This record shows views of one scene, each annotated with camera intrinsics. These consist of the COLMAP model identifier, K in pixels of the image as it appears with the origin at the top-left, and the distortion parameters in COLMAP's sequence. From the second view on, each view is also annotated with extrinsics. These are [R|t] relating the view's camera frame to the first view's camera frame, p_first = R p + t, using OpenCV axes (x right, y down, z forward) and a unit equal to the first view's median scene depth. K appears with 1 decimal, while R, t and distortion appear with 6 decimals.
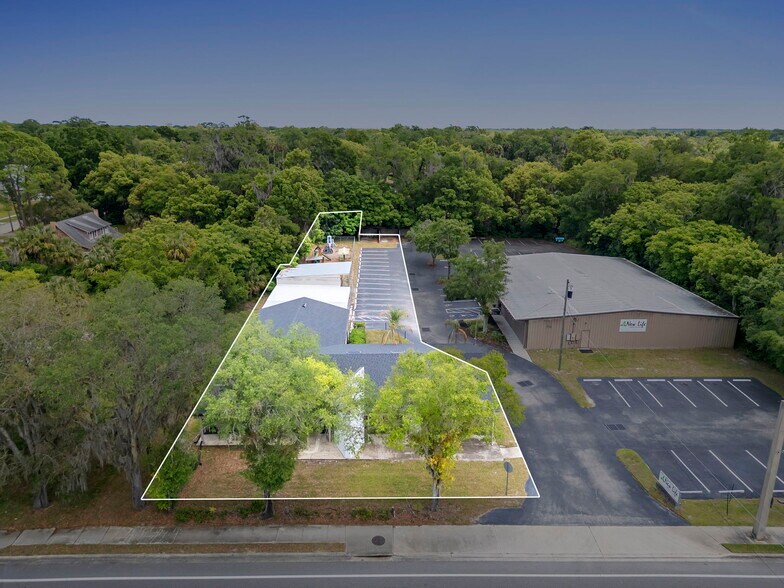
lens RADIAL K [[544.7, 0, 393.4], [0, 544.7, 295.8], [0, 0, 1]] dist [0.061369, -0.045632]
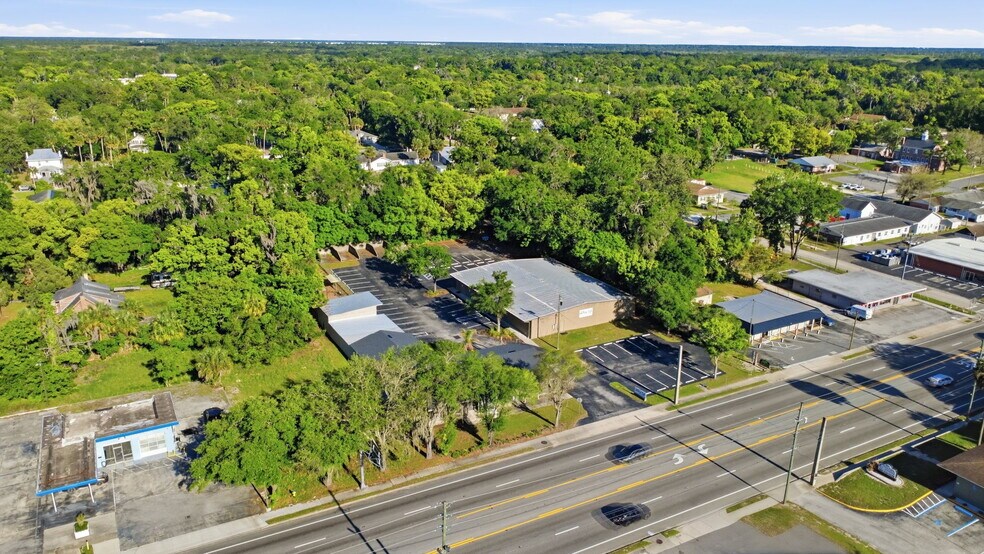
lens RADIAL K [[712.0, 0, 495.5], [0, 712.0, 275.9], [0, 0, 1]] dist [-0.005117, 0.008772]
pose [[0.885386, -0.138824, 0.443643, -0.597083], [0.125458, 0.990313, 0.059507, -0.176793], [-0.447607, 0.002973, 0.894226, -0.634065]]
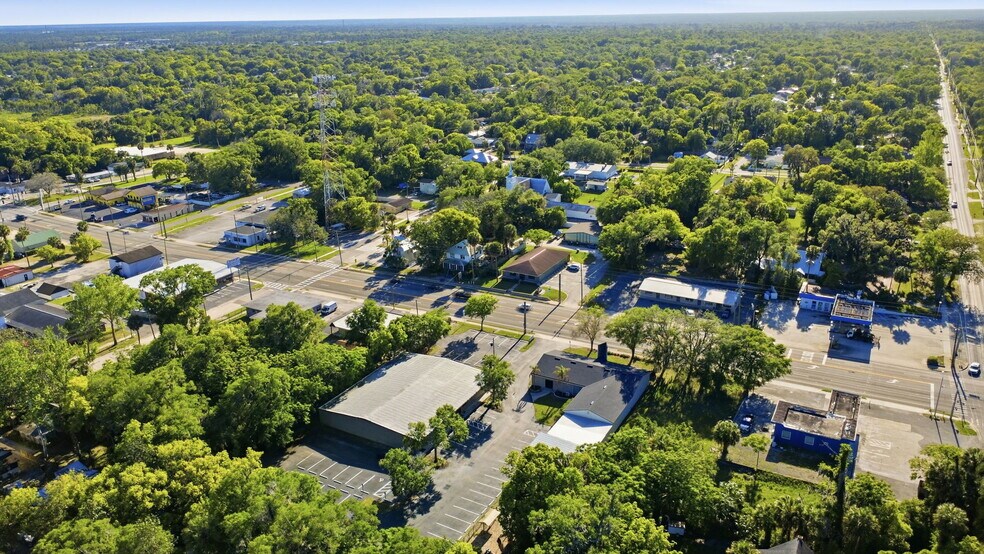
lens RADIAL K [[712.0, 0, 494.8], [0, 712.0, 277.5], [0, 0, 1]] dist [-0.005117, 0.008772]
pose [[-0.860264, -0.166541, 0.481882, -0.777665], [0.158216, 0.811286, 0.562835, -1.379214], [-0.484679, 0.560428, -0.671571, 2.068993]]
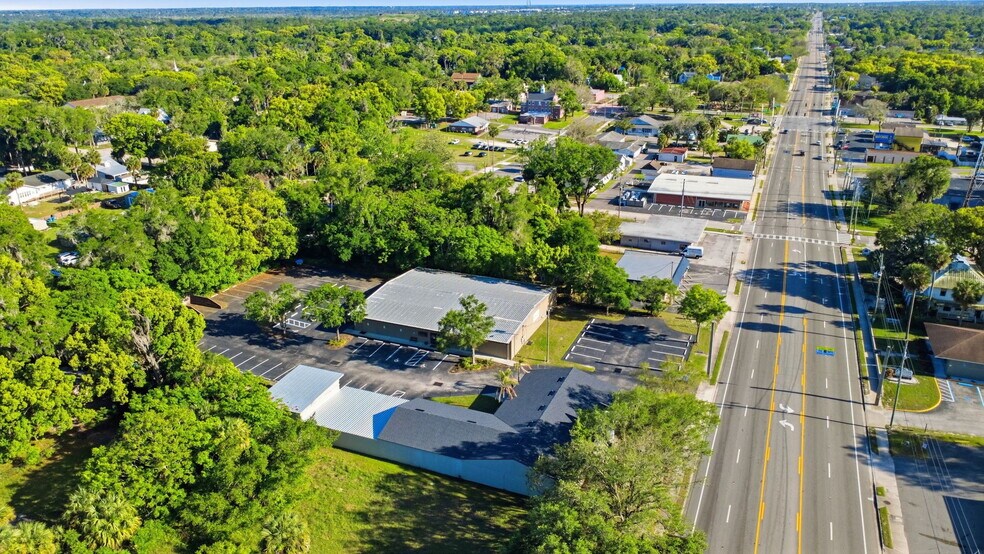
lens RADIAL K [[712.0, 0, 493.9], [0, 712.0, 275.4], [0, 0, 1]] dist [-0.005117, 0.008772]
pose [[0.413583, -0.331020, 0.848160, -1.046023], [0.272282, 0.933901, 0.231712, -0.450550], [-0.868799, 0.135107, 0.476376, 0.113816]]
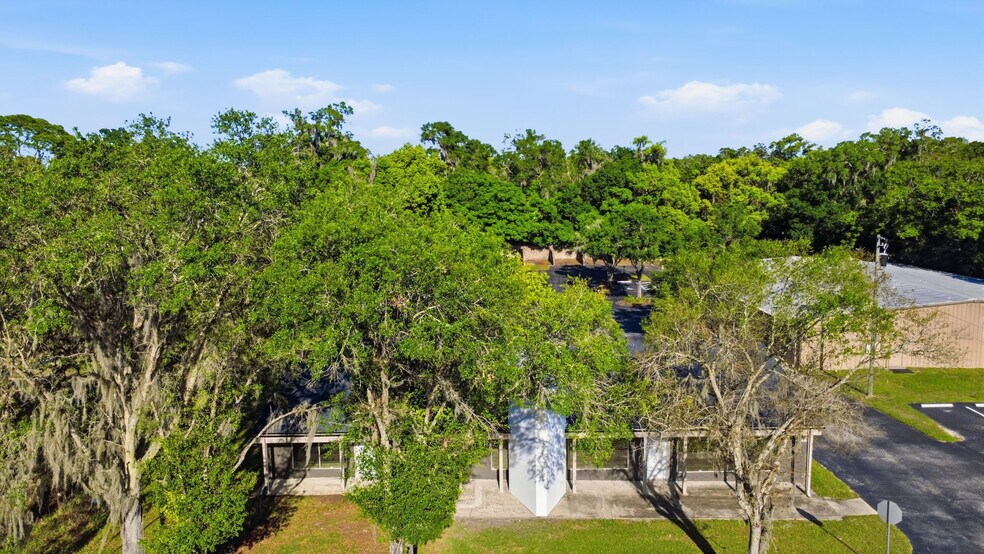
lens RADIAL K [[712.0, 0, 493.2], [0, 712.0, 271.3], [0, 0, 1]] dist [-0.005117, 0.008772]
pose [[0.999403, -0.014862, -0.031204, -0.056966], [0.009233, 0.984819, -0.173341, 0.102250], [0.033306, 0.172949, 0.984367, 0.164515]]
